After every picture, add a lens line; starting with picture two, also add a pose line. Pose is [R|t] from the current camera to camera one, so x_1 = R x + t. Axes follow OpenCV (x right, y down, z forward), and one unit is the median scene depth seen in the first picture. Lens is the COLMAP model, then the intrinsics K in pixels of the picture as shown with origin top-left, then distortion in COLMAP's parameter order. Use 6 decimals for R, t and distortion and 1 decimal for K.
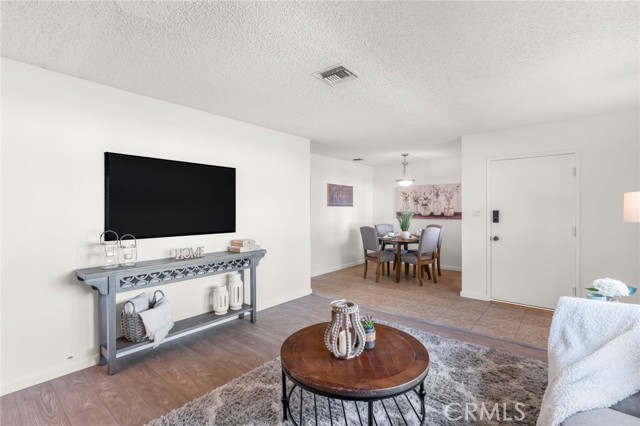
lens RADIAL K [[301.6, 0, 318.7], [0, 301.6, 209.2], [0, 0, 1]] dist [-0.041782, 0.000736]
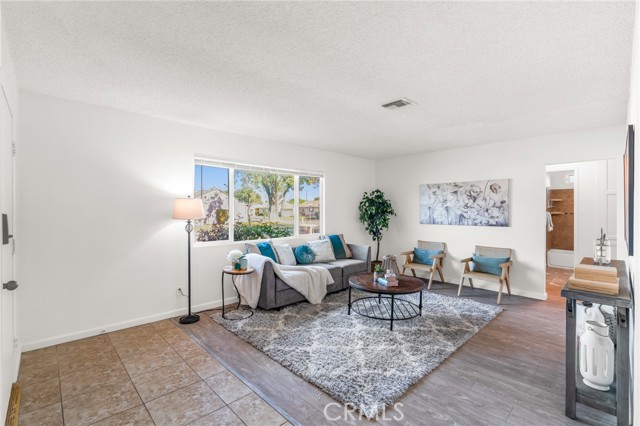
lens RADIAL K [[287.9, 0, 321.3], [0, 287.9, 210.9], [0, 0, 1]] dist [-0.000629, 0.000011]
pose [[-0.994014, 0.002287, 0.109227, 0.186213], [0.002305, 0.999997, 0.000038, 0.003482], [-0.109227, 0.000290, -0.994017, 1.669587]]
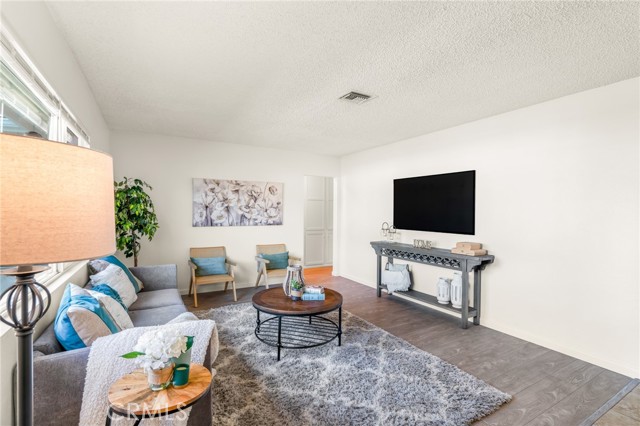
lens RADIAL K [[293.9, 0, 314.7], [0, 293.9, 213.2], [0, 0, 1]] dist [0.000092, 0.000354]
pose [[-0.355920, 0.007845, -0.934483, 0.894839], [-0.006745, 0.999917, 0.010964, -0.002413], [0.934492, 0.010206, -0.355838, 0.937171]]
